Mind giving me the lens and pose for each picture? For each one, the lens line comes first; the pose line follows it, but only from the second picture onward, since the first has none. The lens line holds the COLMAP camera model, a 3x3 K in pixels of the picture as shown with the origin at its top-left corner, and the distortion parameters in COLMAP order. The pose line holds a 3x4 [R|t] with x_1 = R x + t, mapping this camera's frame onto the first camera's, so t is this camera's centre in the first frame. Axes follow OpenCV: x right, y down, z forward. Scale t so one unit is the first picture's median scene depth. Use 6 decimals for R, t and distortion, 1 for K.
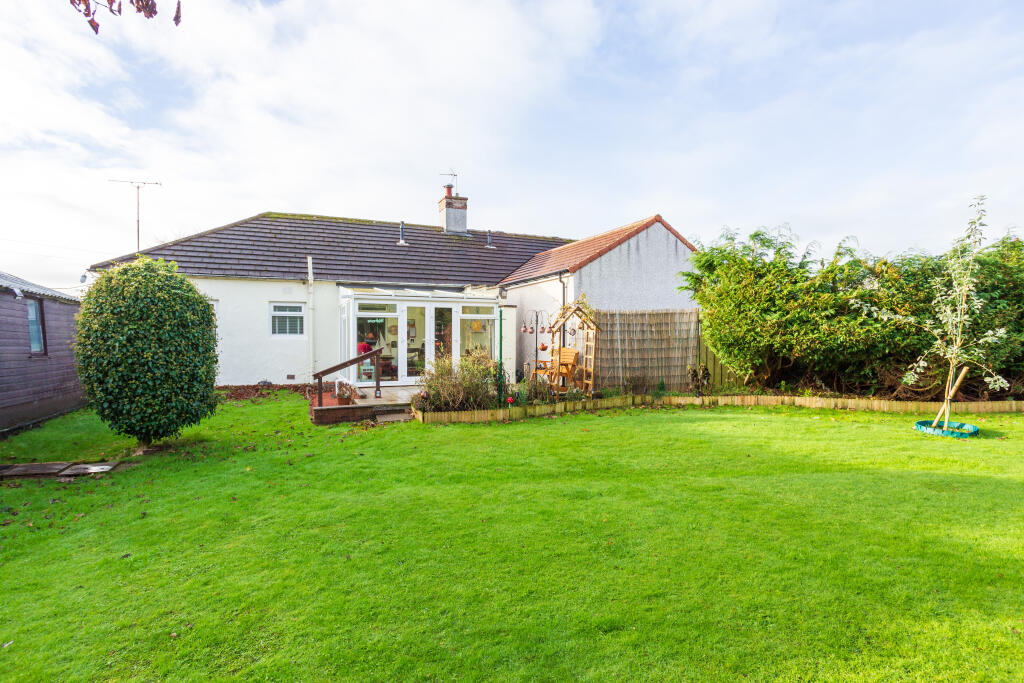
lens RADIAL K [[491.9, 0, 506.6], [0, 491.9, 343.2], [0, 0, 1]] dist [-0.051726, 0.032323]
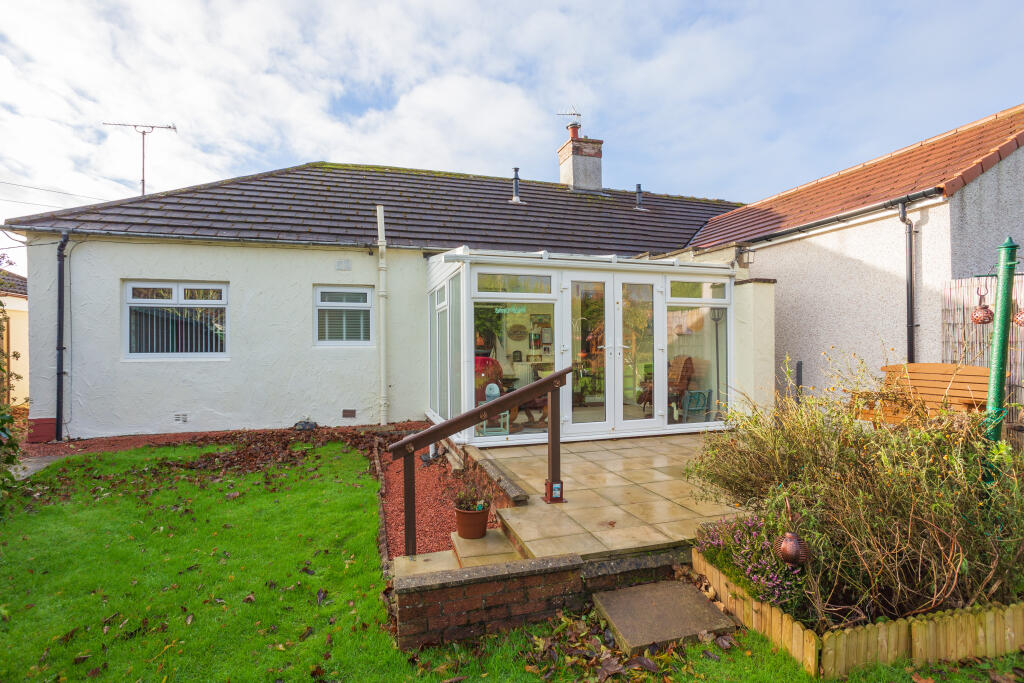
lens RADIAL K [[491.9, 0, 506.6], [0, 491.9, 343.2], [0, 0, 1]] dist [-0.051726, 0.032323]
pose [[0.991730, -0.007309, -0.128131, -0.192671], [0.004928, 0.999809, -0.018892, -0.002988], [0.128244, 0.018104, 0.991577, 0.473512]]
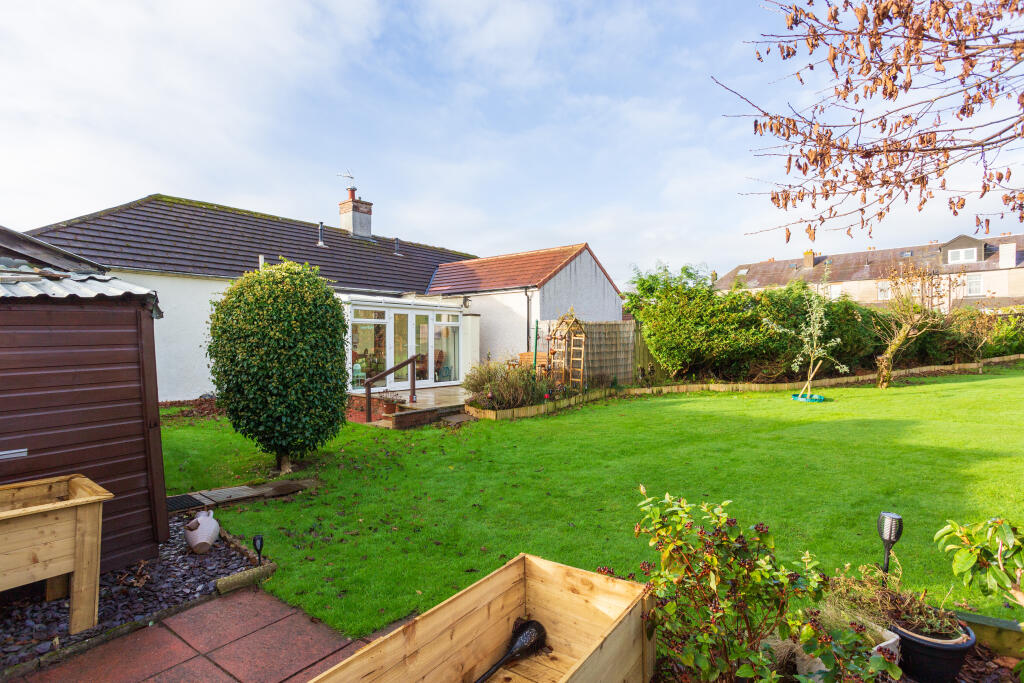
lens RADIAL K [[491.9, 0, 506.6], [0, 491.9, 343.2], [0, 0, 1]] dist [-0.051726, 0.032323]
pose [[0.894727, -0.003740, 0.446598, -0.423168], [0.007592, 0.999948, -0.006836, -0.004041], [-0.446549, 0.009507, 0.894709, -0.014847]]
